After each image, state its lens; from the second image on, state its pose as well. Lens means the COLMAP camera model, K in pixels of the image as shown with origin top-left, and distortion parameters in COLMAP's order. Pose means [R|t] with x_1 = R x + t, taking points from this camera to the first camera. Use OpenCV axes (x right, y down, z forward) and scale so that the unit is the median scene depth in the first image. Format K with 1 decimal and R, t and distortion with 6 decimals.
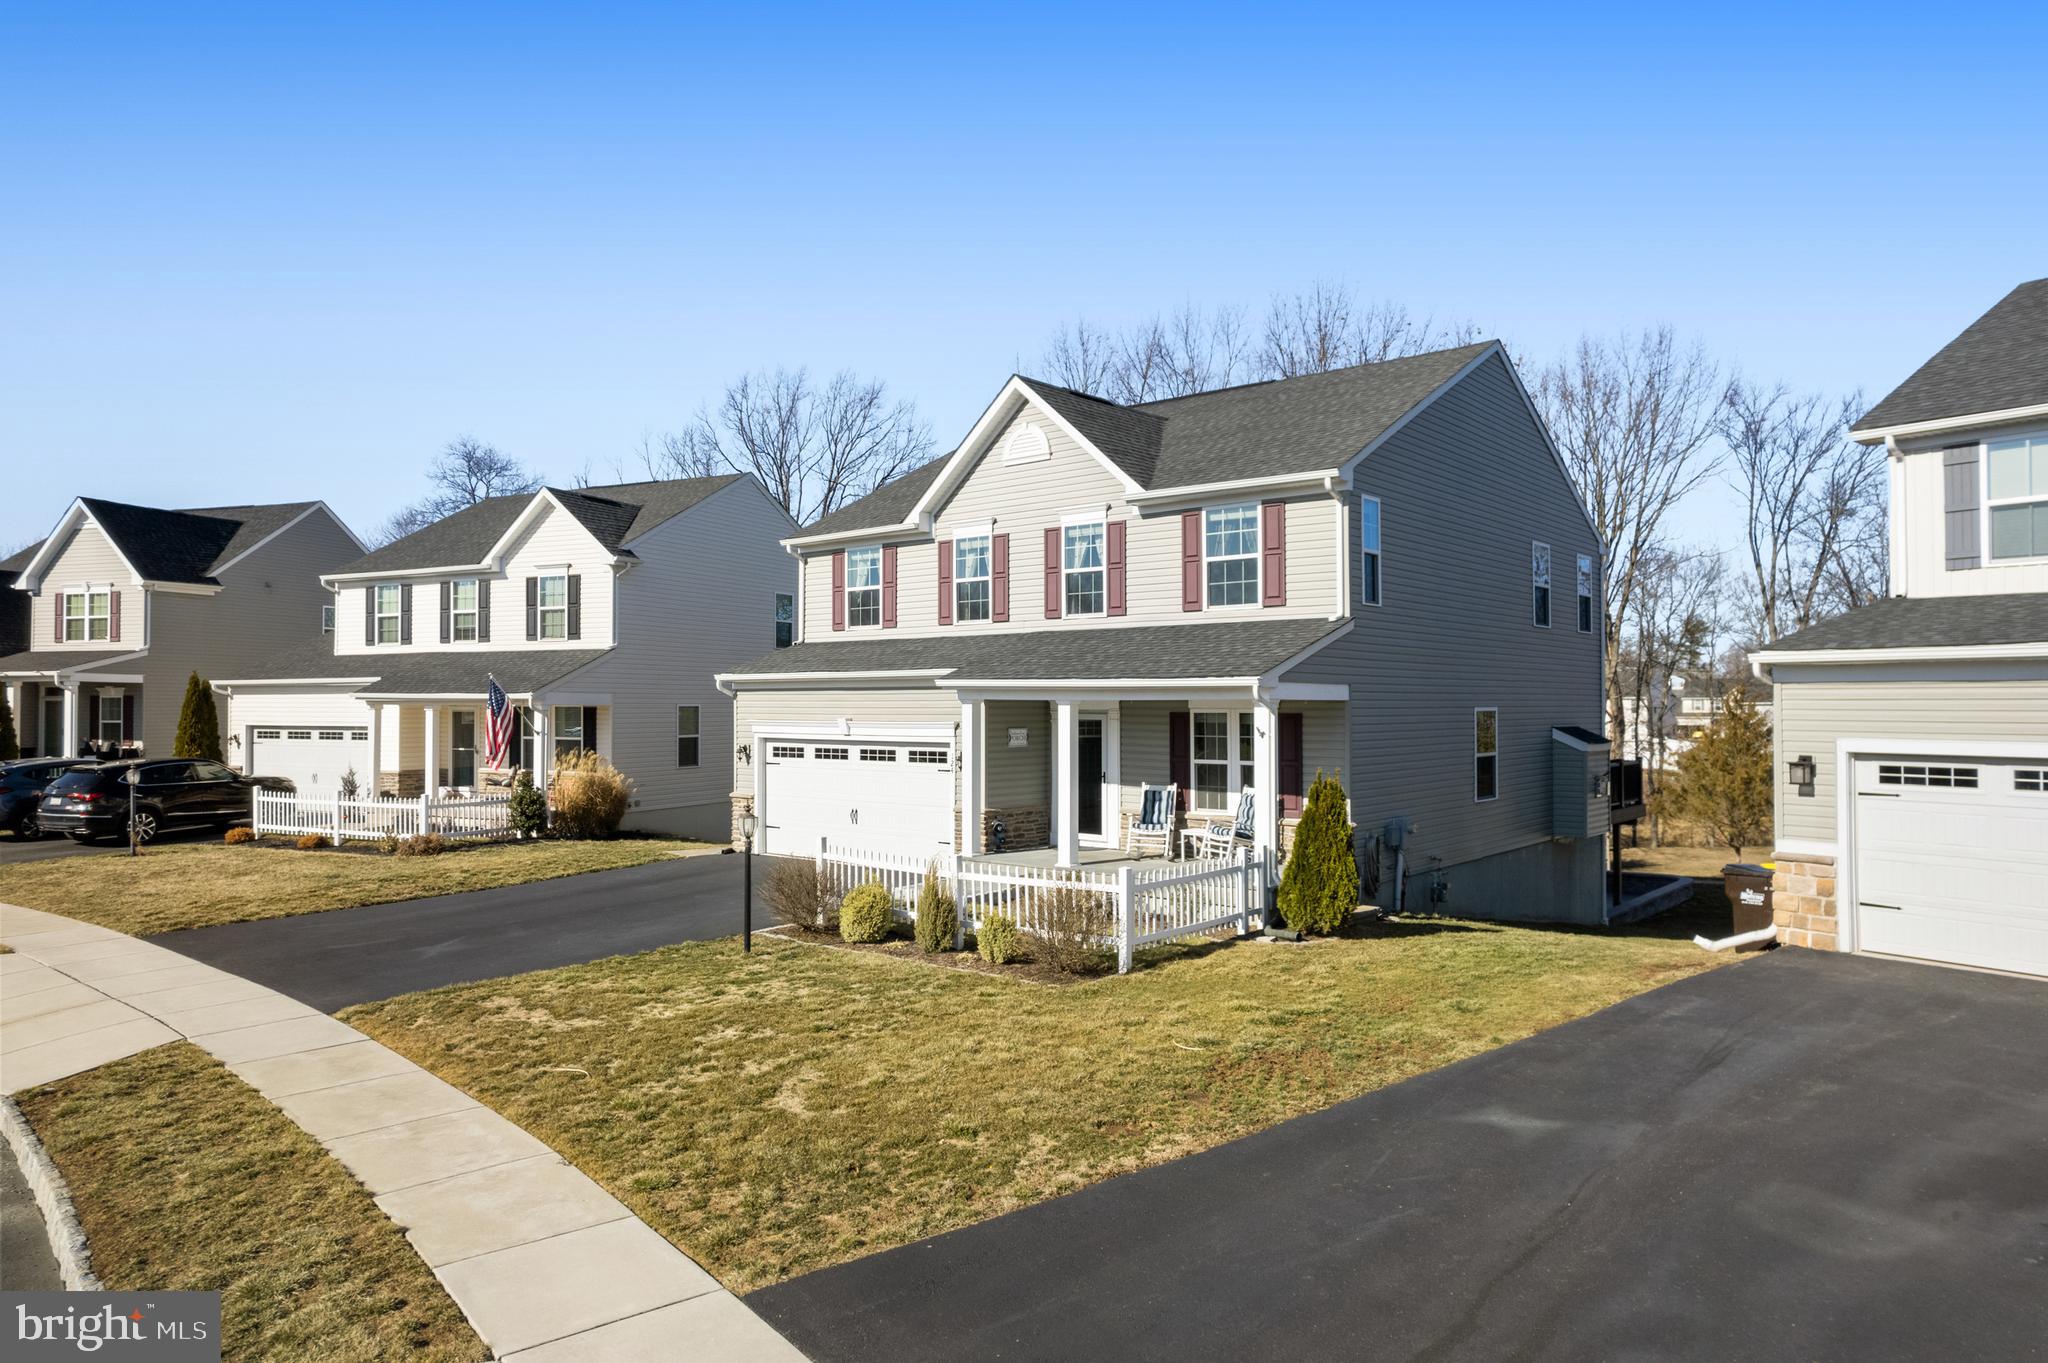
lens RADIAL K [[1319.8, 0, 1039.5], [0, 1319.8, 682.4], [0, 0, 1]] dist [-0.006381, -0.001847]
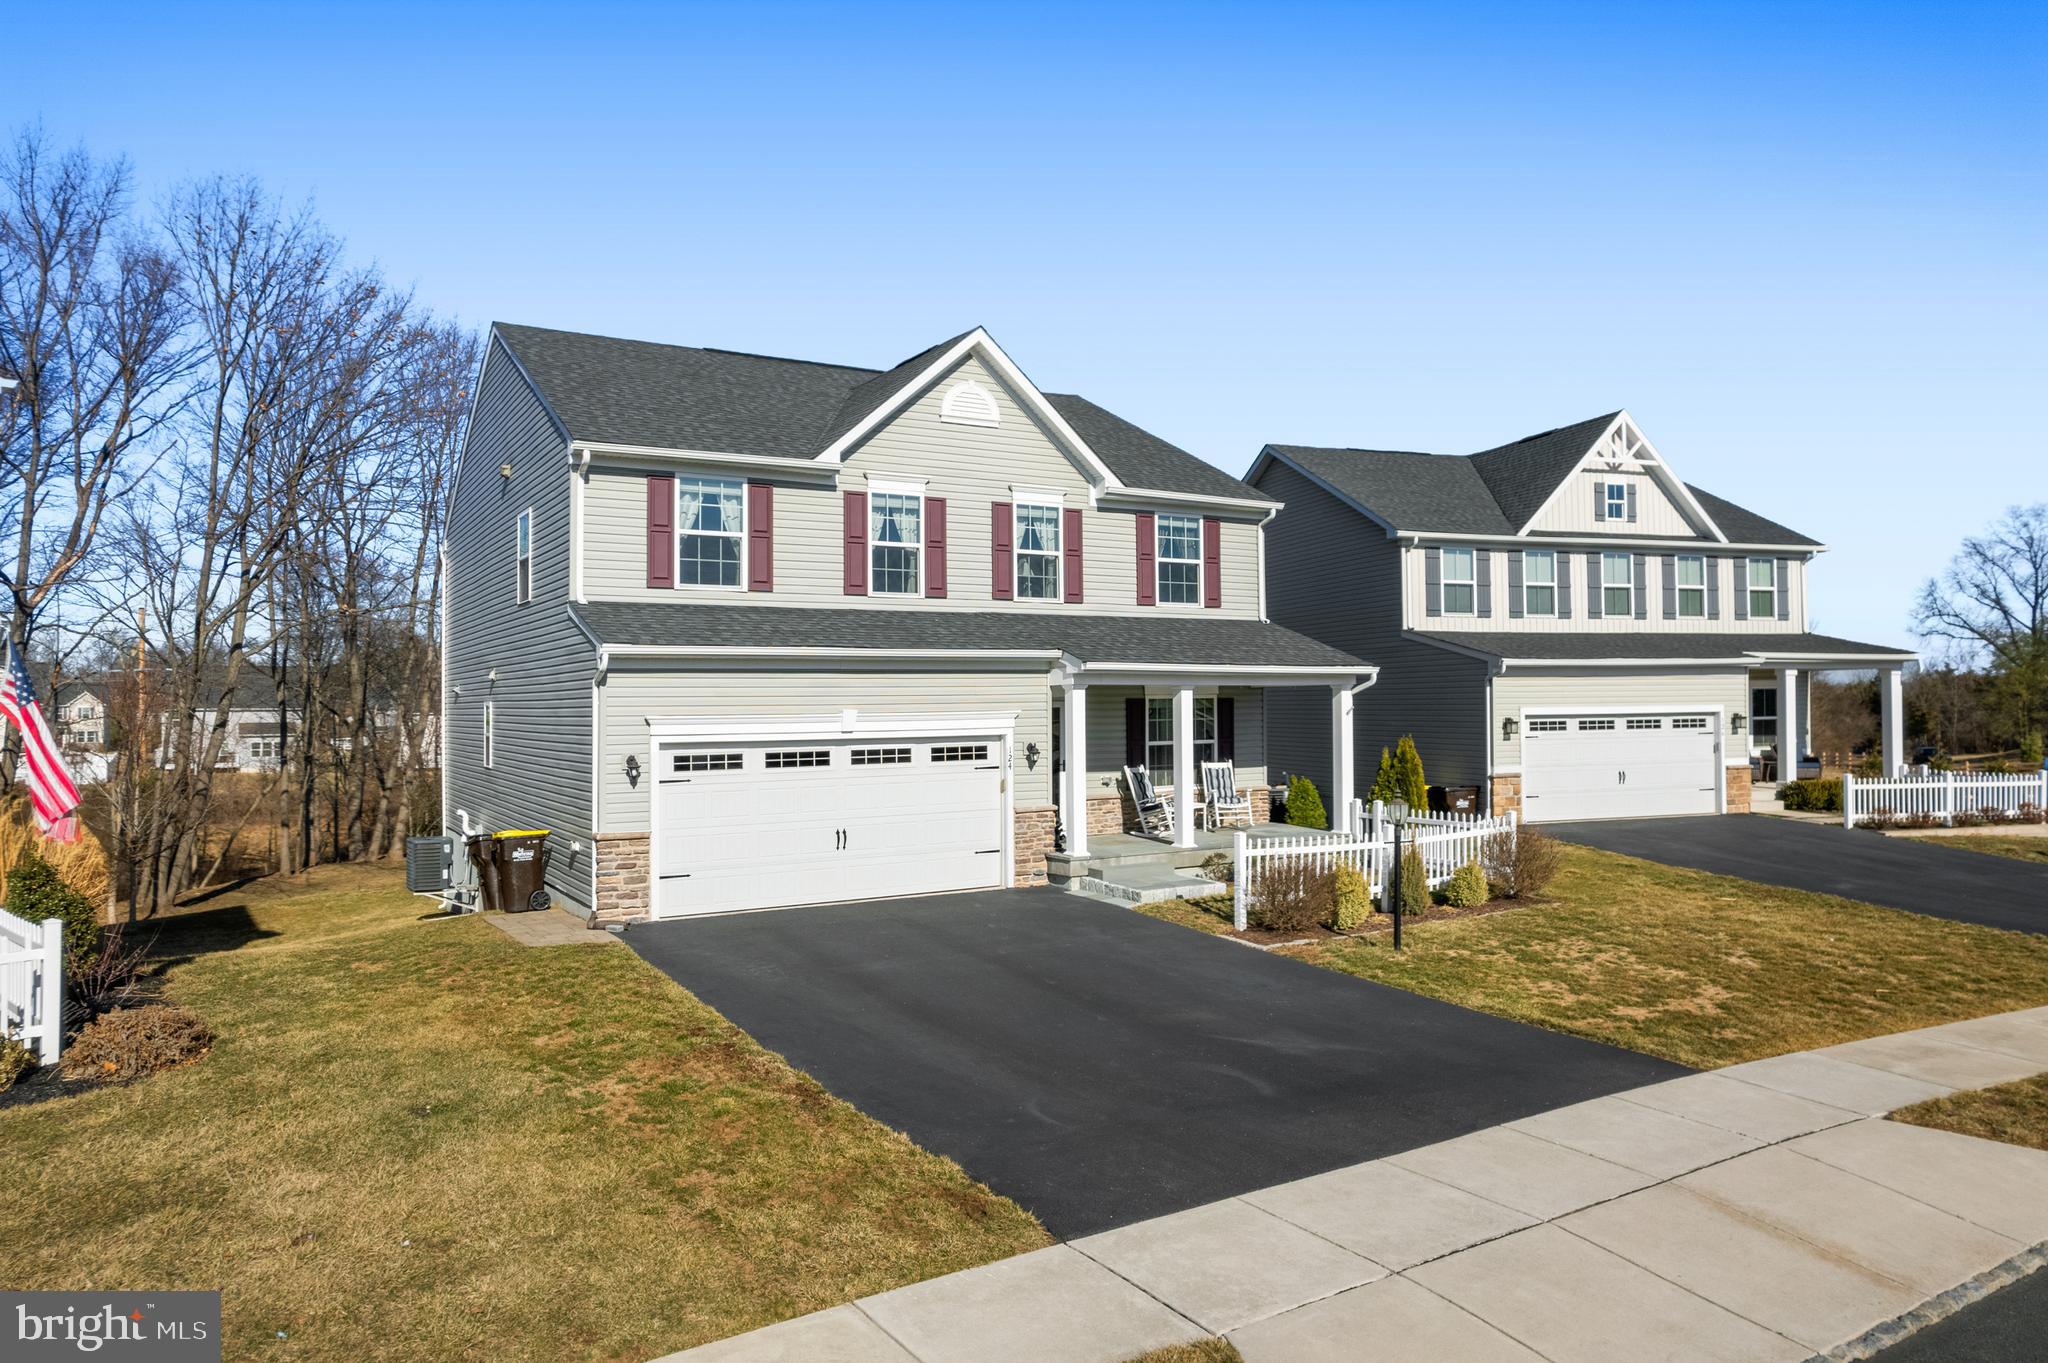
lens RADIAL K [[1319.8, 0, 1038.0], [0, 1319.8, 679.1], [0, 0, 1]] dist [-0.006381, -0.001847]
pose [[0.315105, 0.014869, 0.948940, -0.872446], [-0.005151, 0.999889, -0.013957, 0.020504], [-0.949043, -0.000490, 0.315146, 0.690642]]
